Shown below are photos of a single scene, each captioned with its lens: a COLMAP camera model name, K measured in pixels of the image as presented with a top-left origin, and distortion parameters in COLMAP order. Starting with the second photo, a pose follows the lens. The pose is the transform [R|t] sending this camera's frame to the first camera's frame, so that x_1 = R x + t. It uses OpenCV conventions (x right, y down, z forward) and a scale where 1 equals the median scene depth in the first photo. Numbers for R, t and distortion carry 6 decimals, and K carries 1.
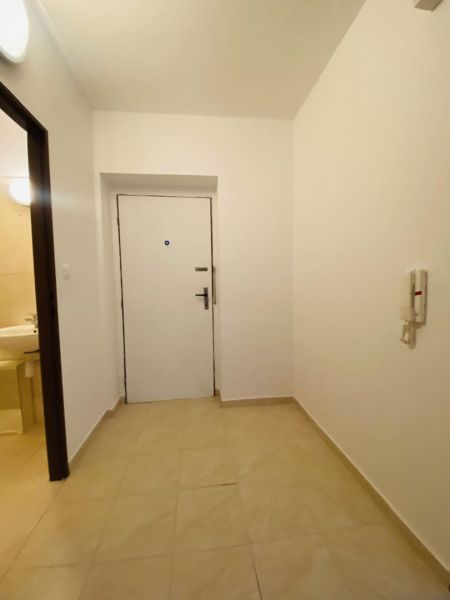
lens RADIAL K [[241.8, 0, 224.4], [0, 241.8, 297.9], [0, 0, 1]] dist [0.001193, -0.005047]
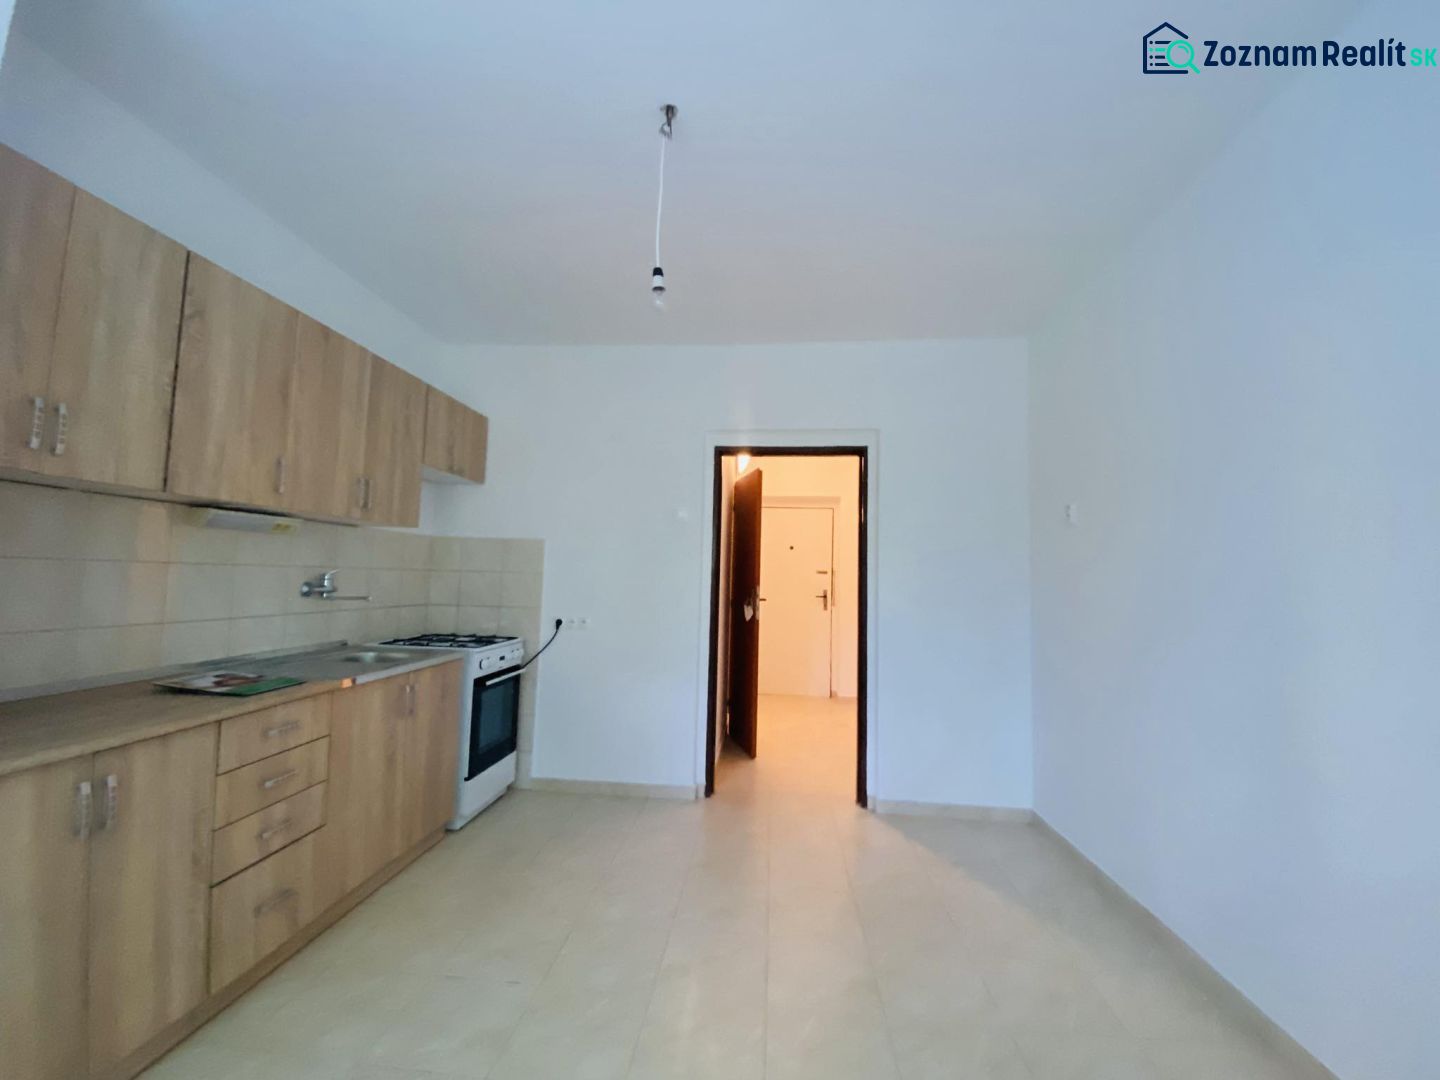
lens RADIAL K [[580.3, 0, 733.5], [0, 580.3, 528.0], [0, 0, 1]] dist [0.001193, -0.005047]
pose [[0.981105, 0.021884, -0.192236, 0.011282], [-0.054038, 0.985036, -0.163655, 0.128052], [0.185778, 0.170951, 0.967607, -1.564963]]
